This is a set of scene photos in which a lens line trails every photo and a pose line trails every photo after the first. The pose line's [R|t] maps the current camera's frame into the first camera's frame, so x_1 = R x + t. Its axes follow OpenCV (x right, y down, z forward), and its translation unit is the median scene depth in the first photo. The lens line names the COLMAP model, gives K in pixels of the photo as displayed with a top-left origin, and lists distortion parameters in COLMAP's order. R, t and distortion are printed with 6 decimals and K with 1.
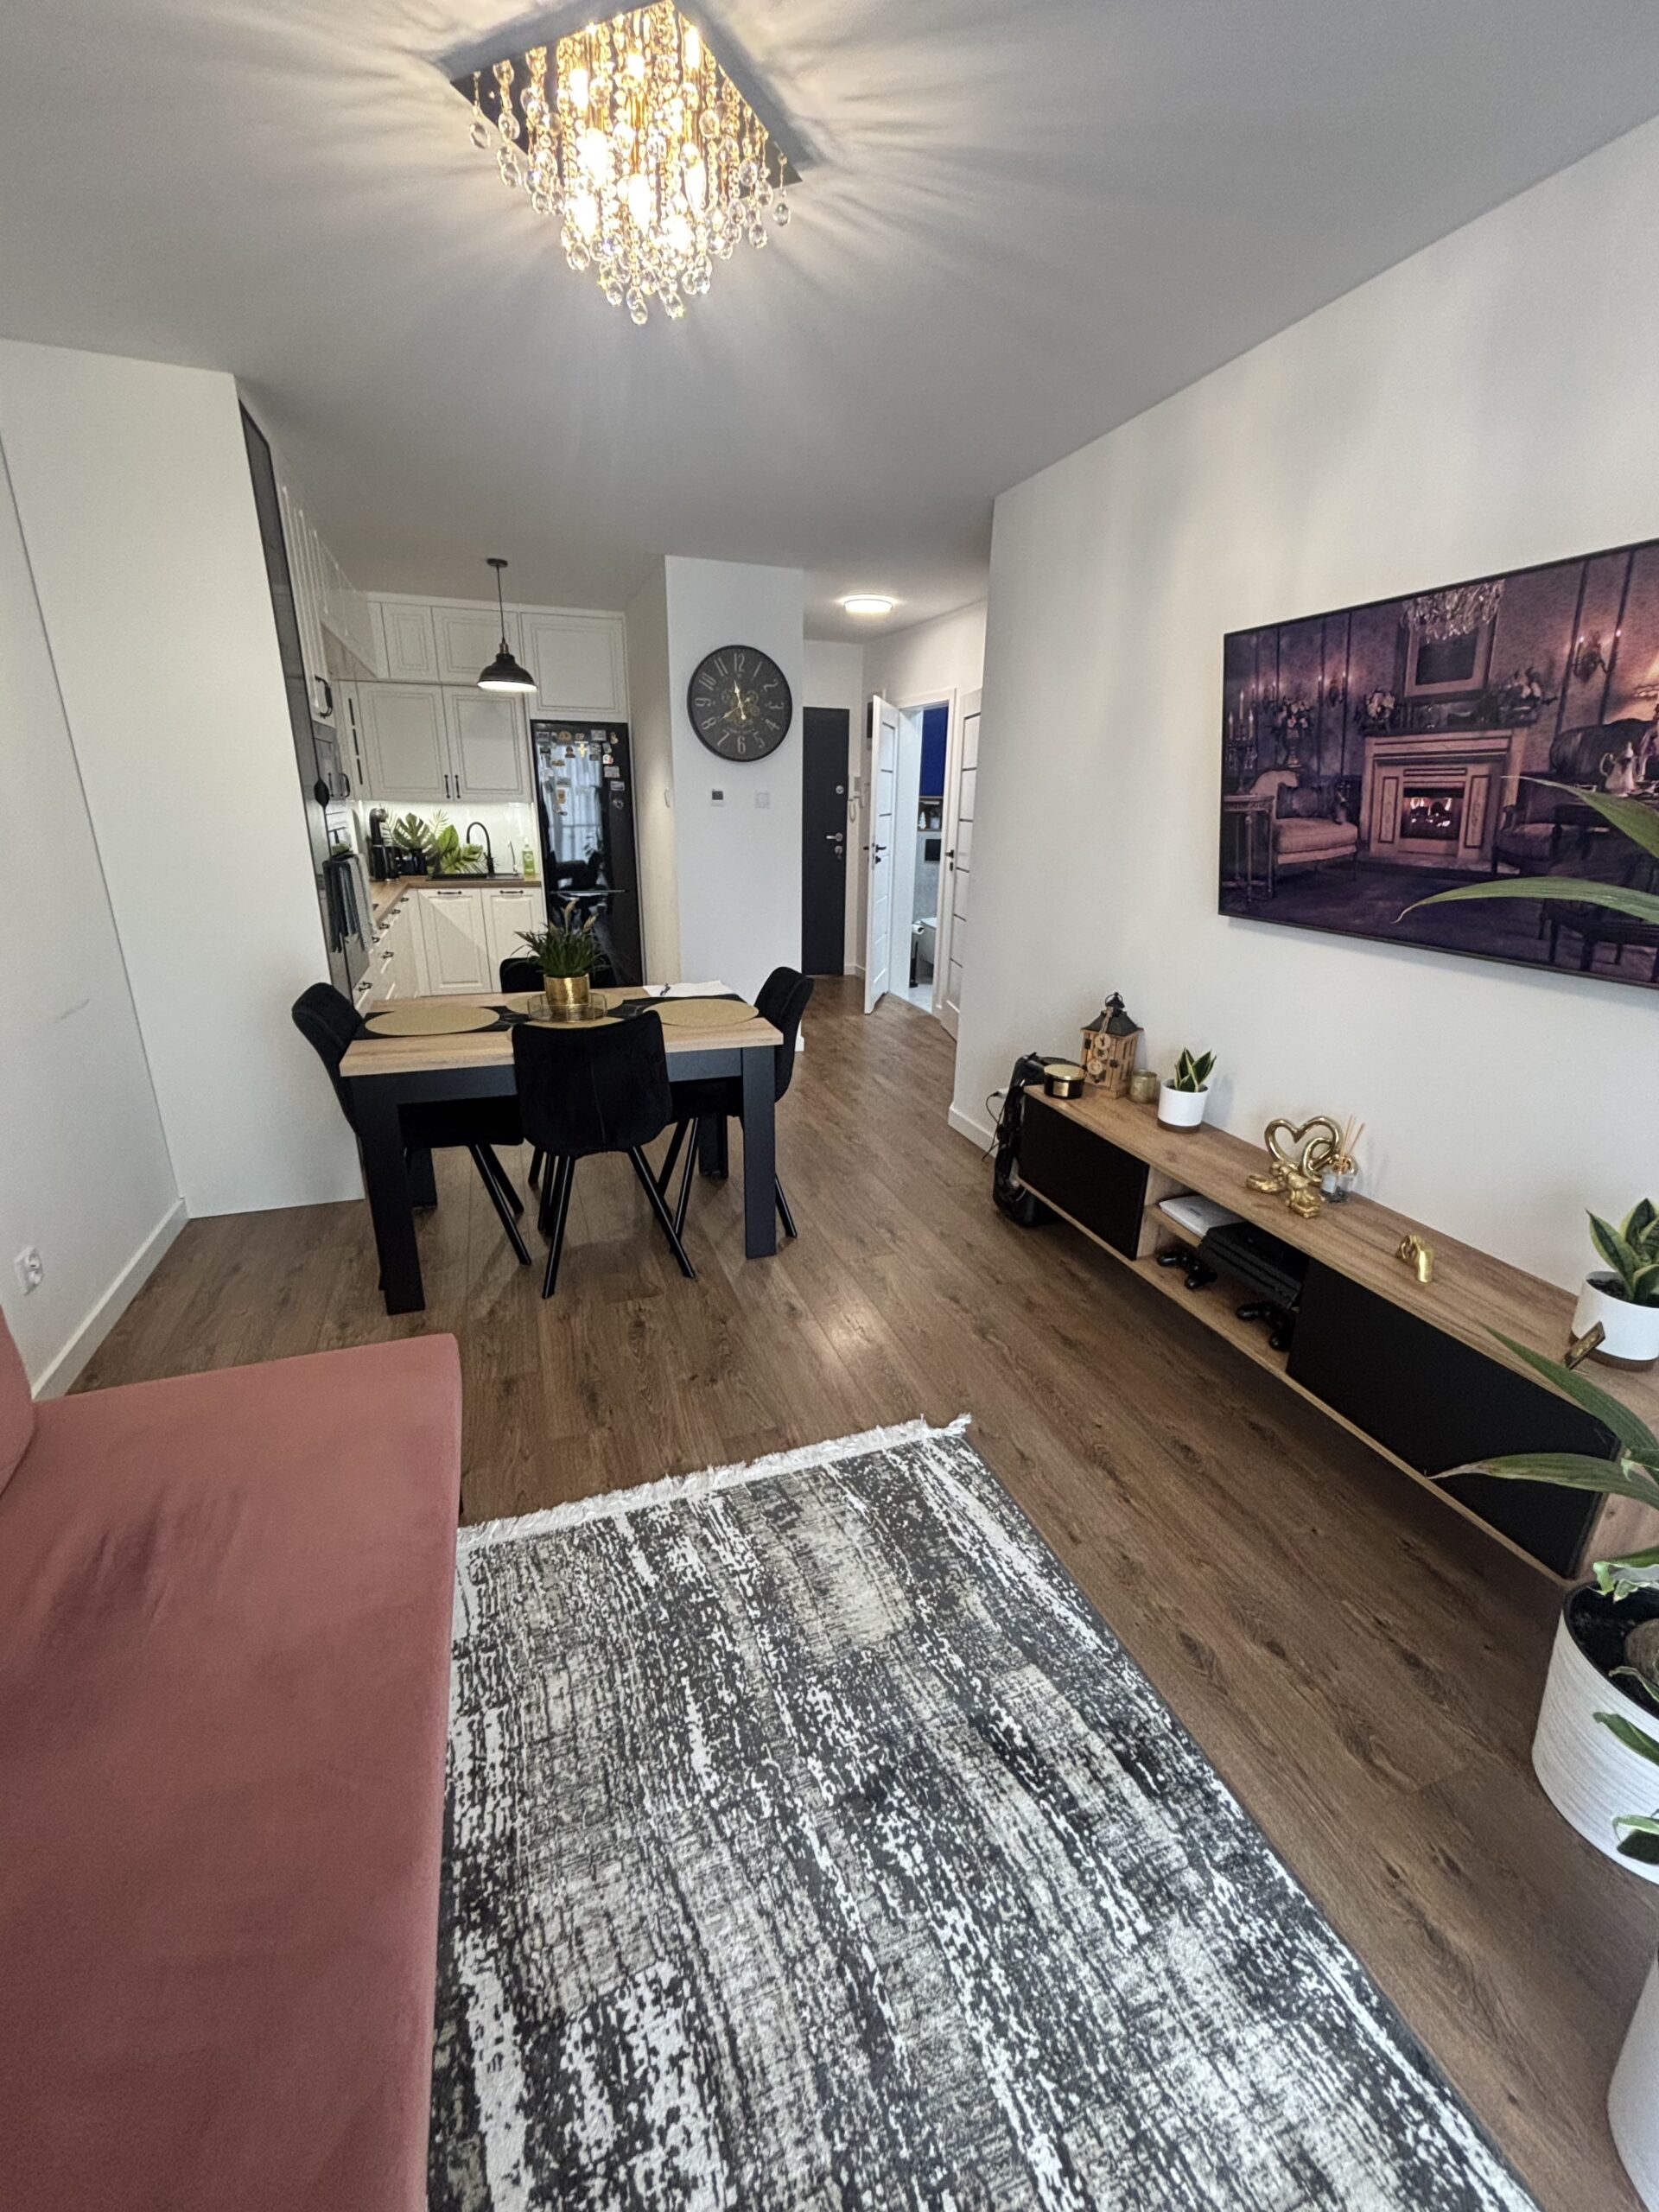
lens RADIAL K [[902.6, 0, 822.8], [0, 902.6, 1104.9], [0, 0, 1]] dist [-0.001175, -0.000846]
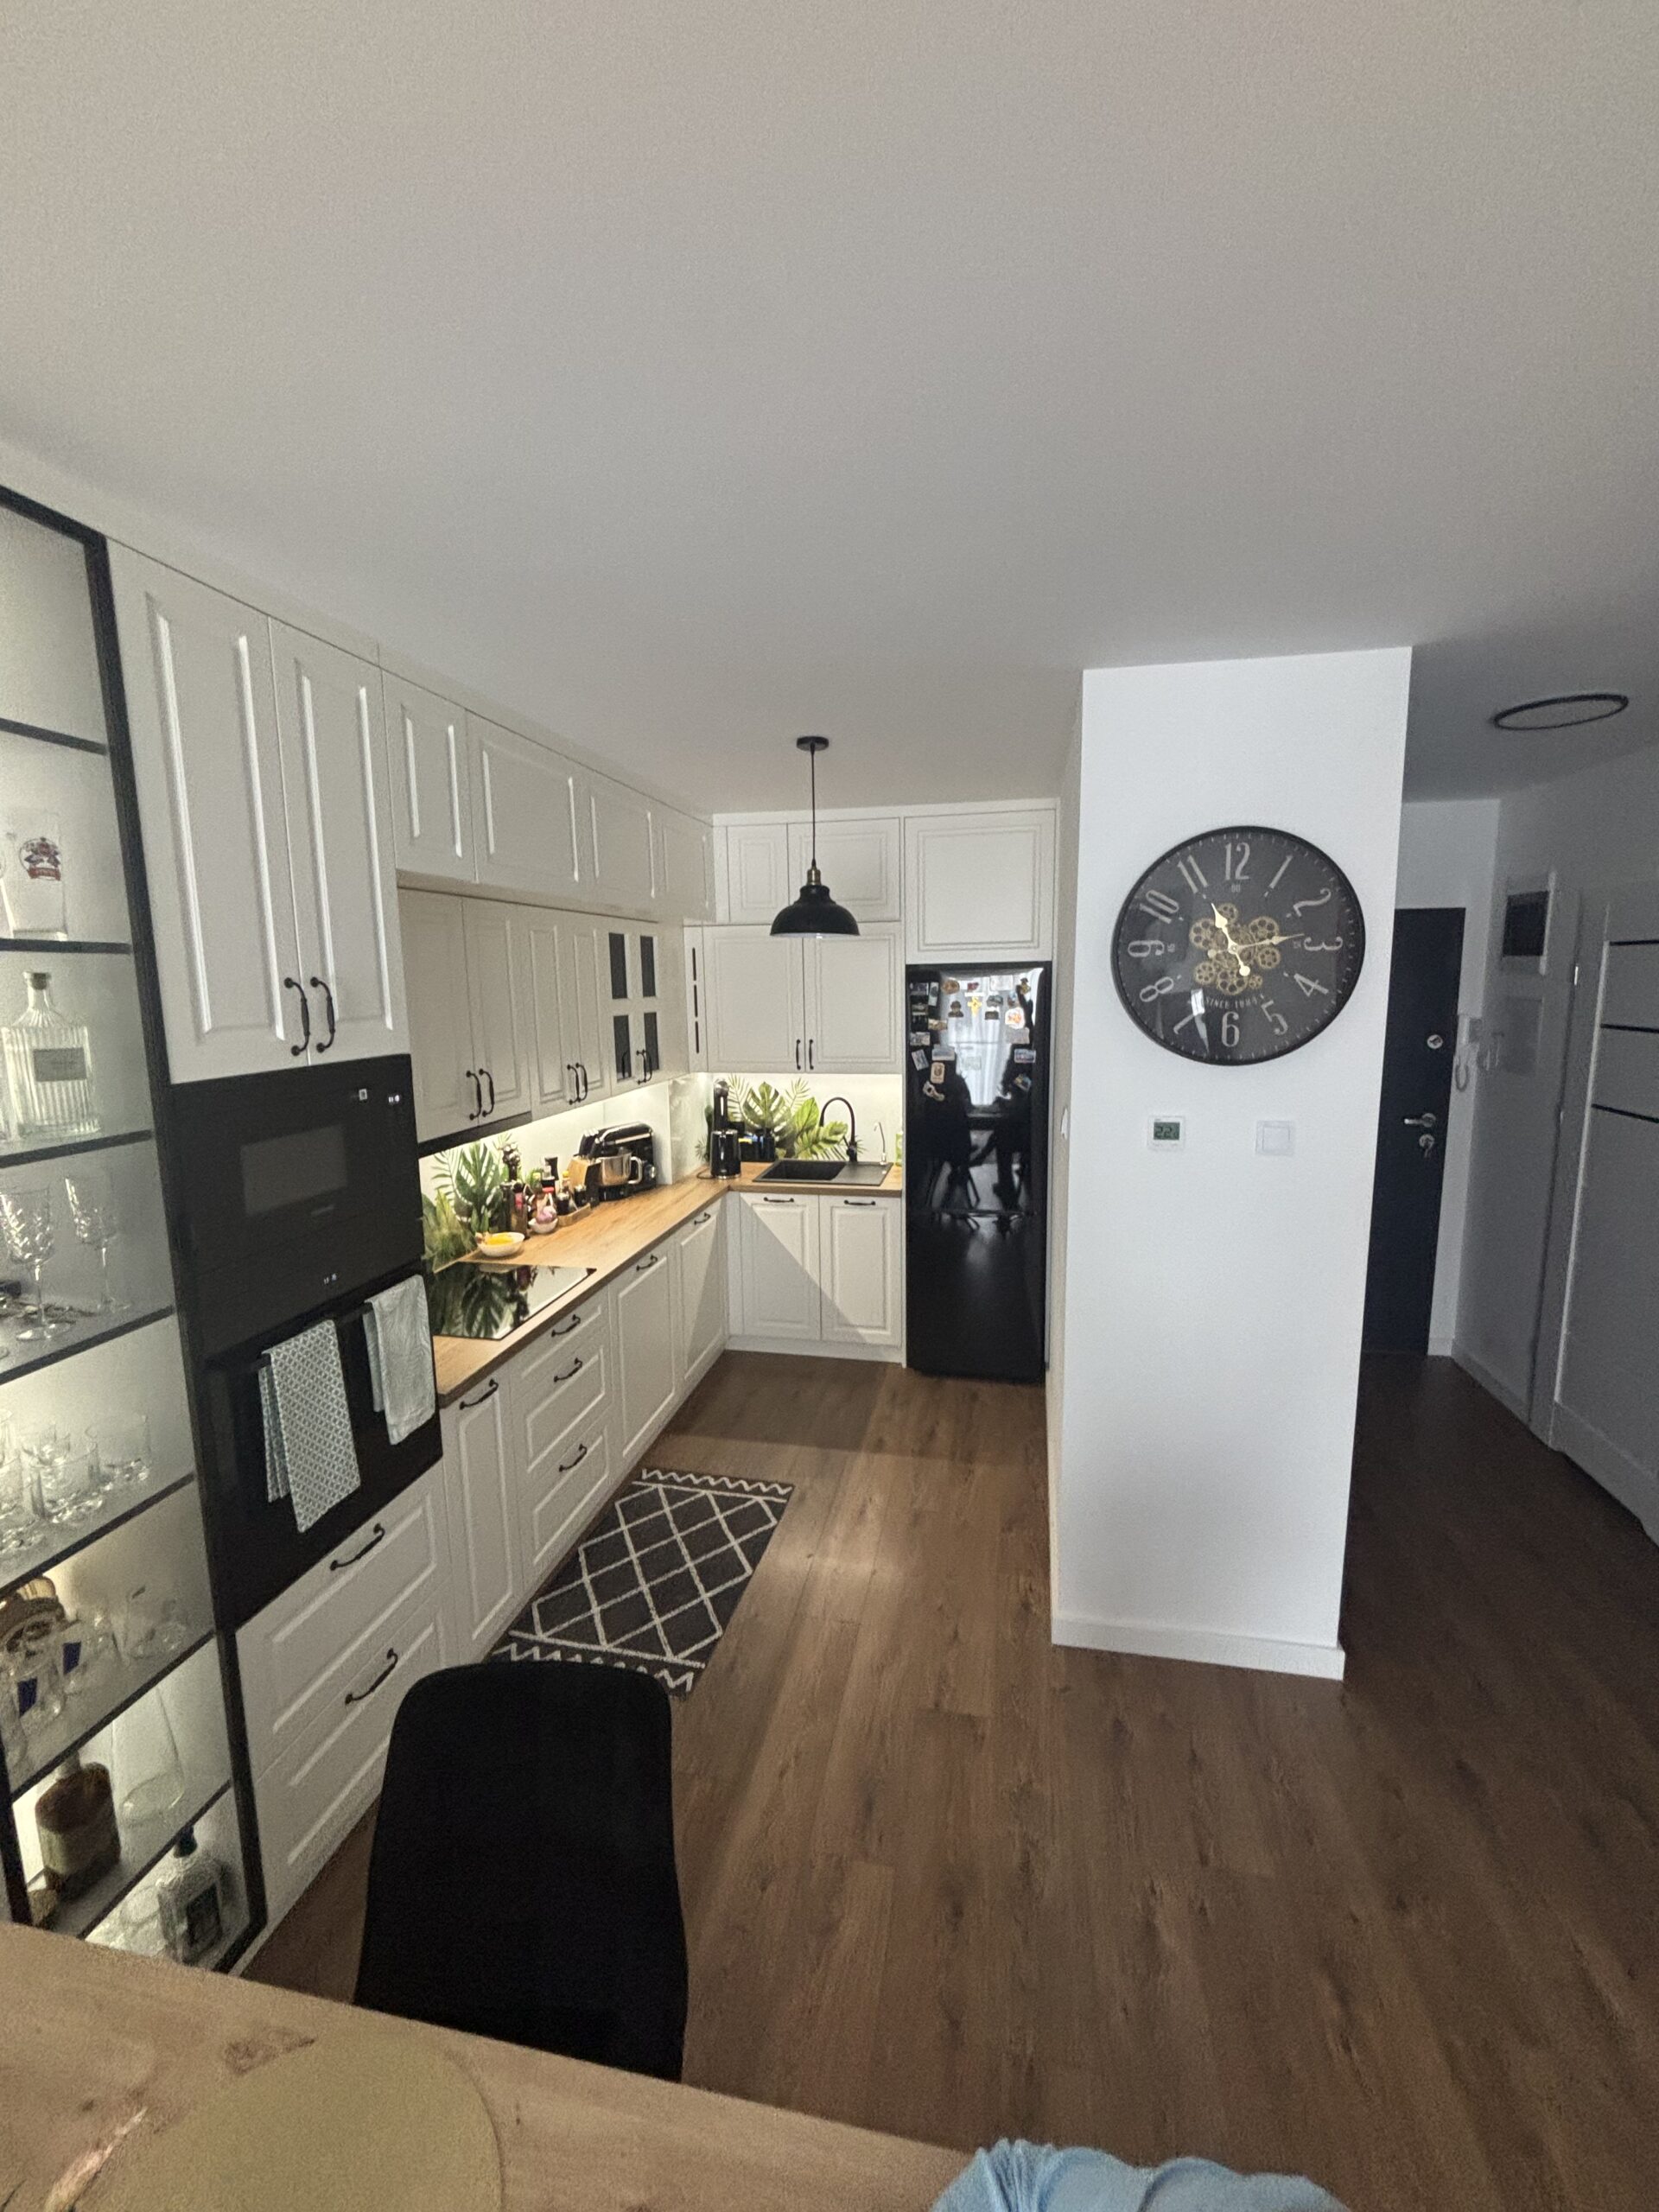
lens RADIAL K [[882.7, 0, 844.8], [0, 882.7, 1102.5], [0, 0, 1]] dist [-0.000555, -0.000174]
pose [[0.860804, 0.046325, -0.506823, -0.024404], [-0.139858, 0.979041, -0.148051, -0.211652], [0.489342, 0.198326, 0.849242, 0.418682]]
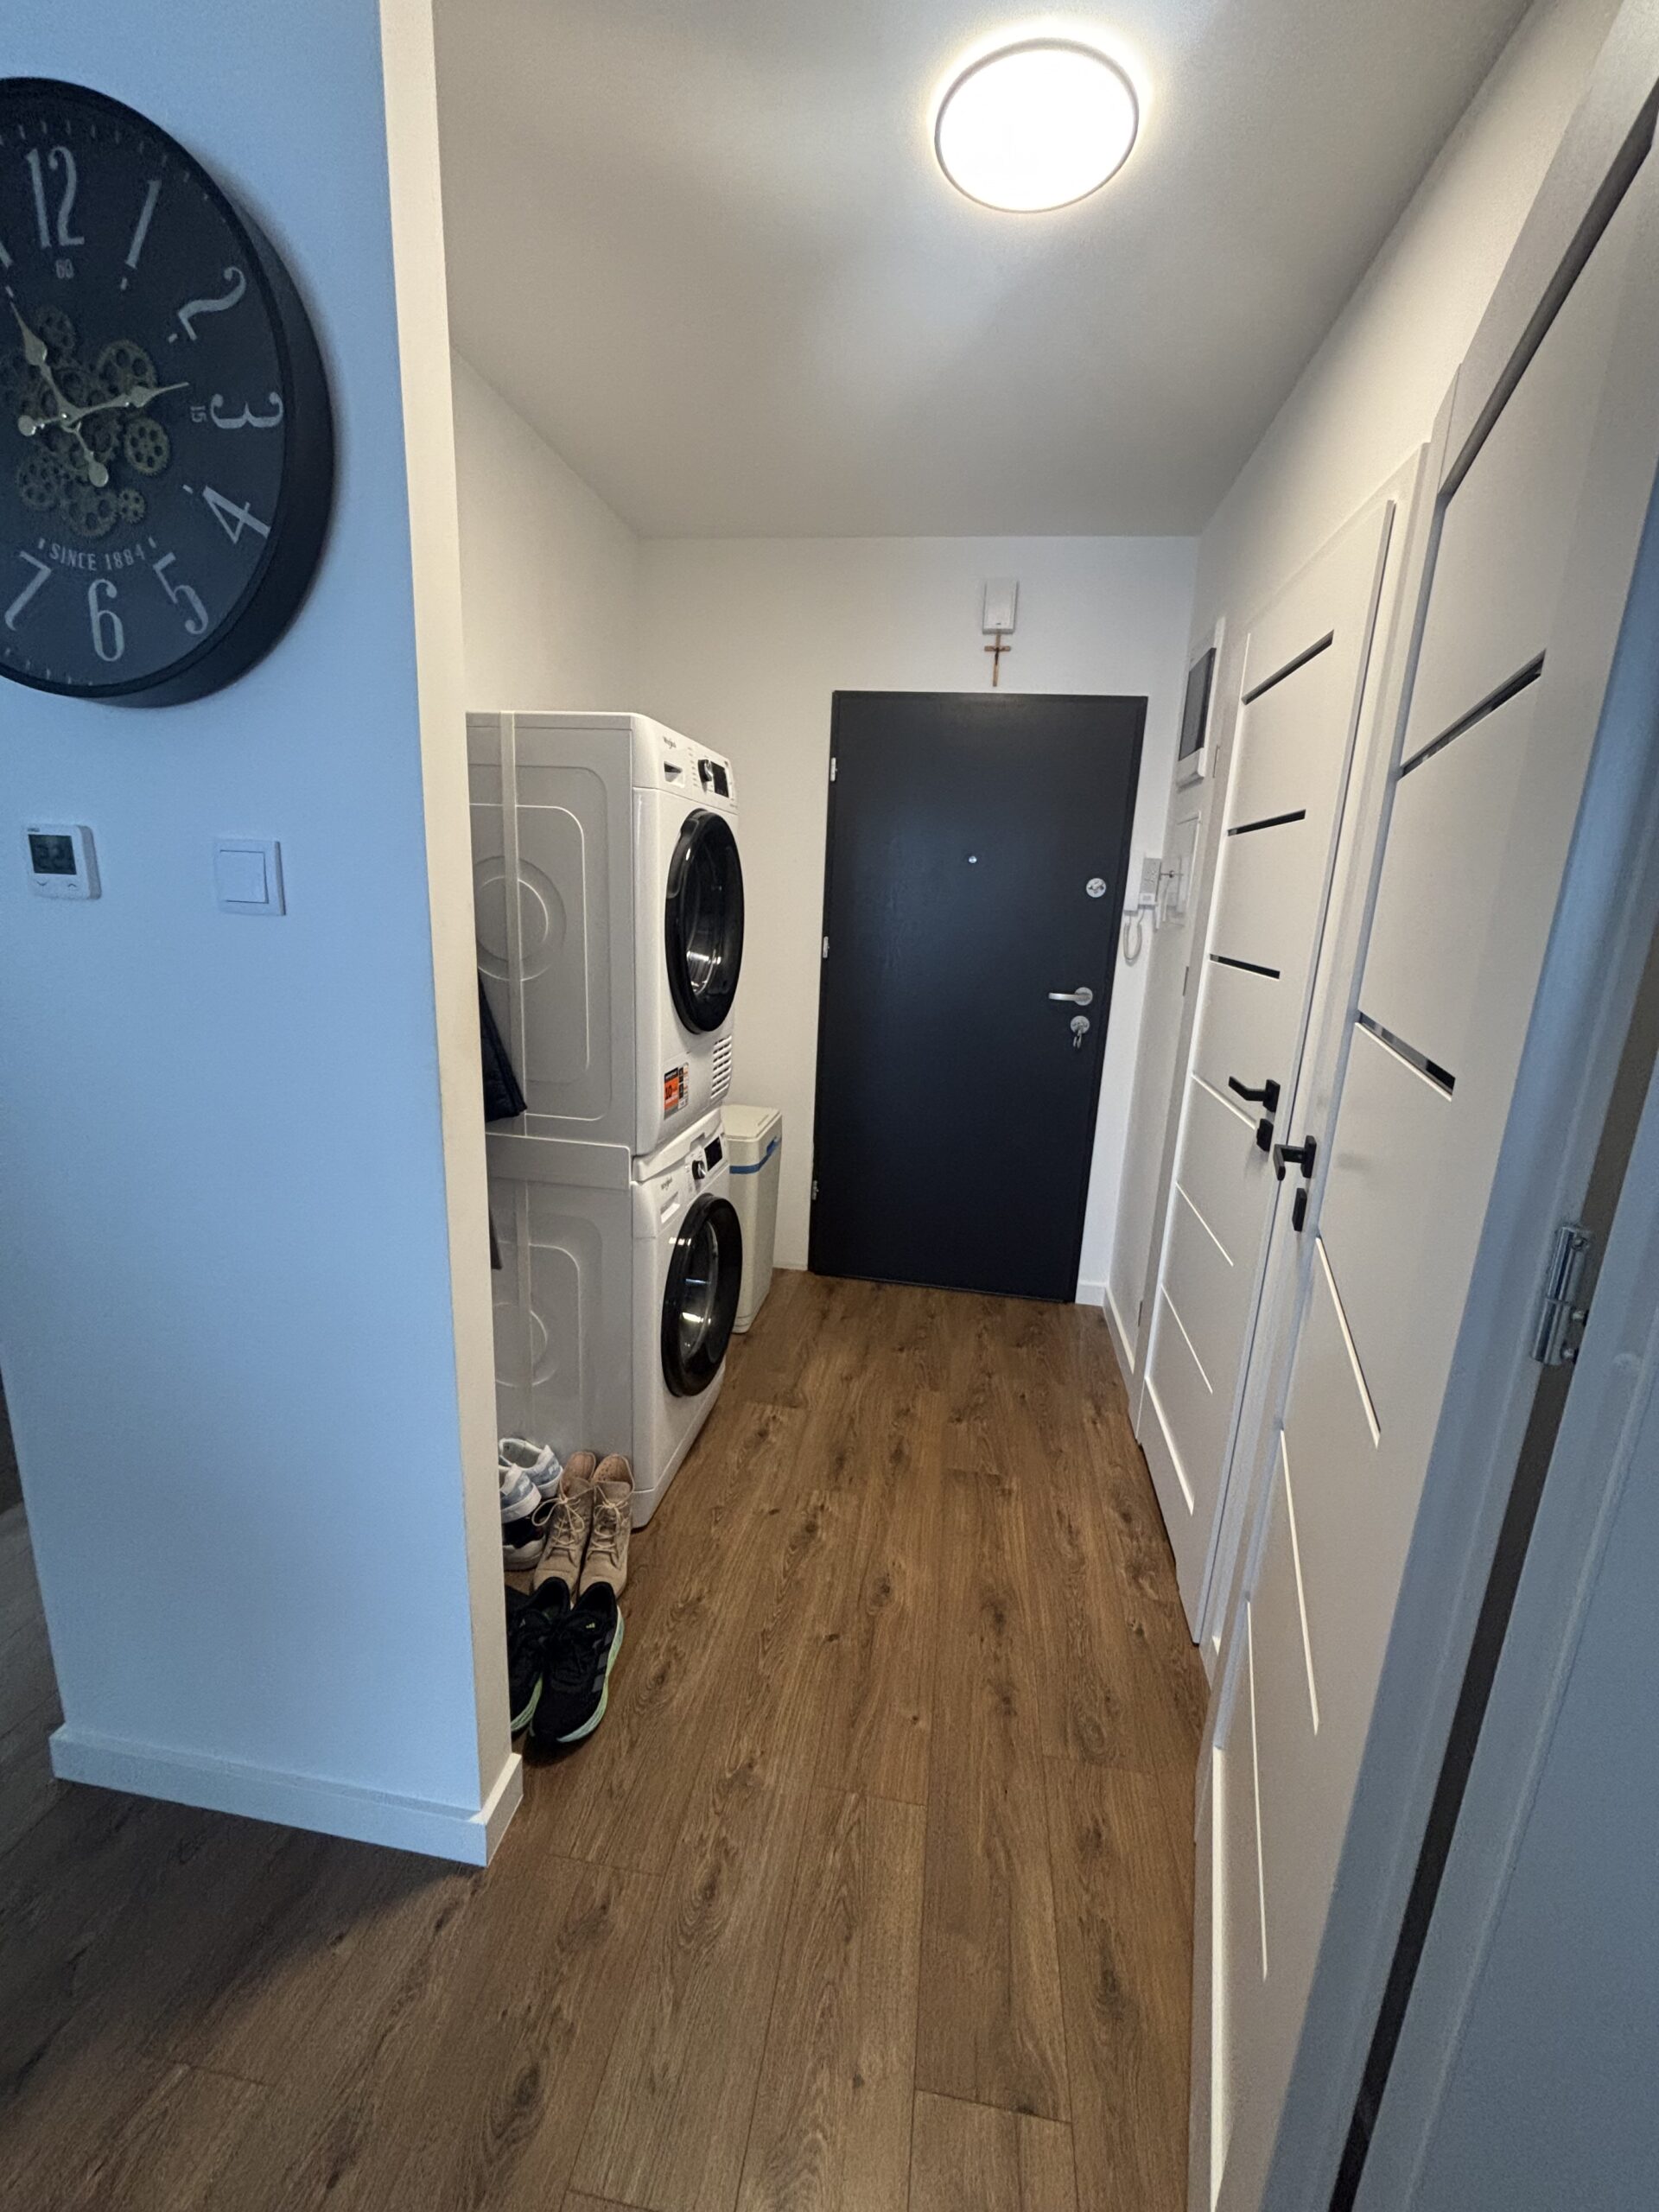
lens RADIAL K [[902.6, 0, 822.8], [0, 902.6, 1104.9], [0, 0, 1]] dist [-0.001175, -0.000846]
pose [[0.880544, 0.137177, -0.453680, 0.129157], [-0.185850, 0.980475, -0.064254, -0.240203], [0.436007, 0.140895, 0.888845, 0.705868]]
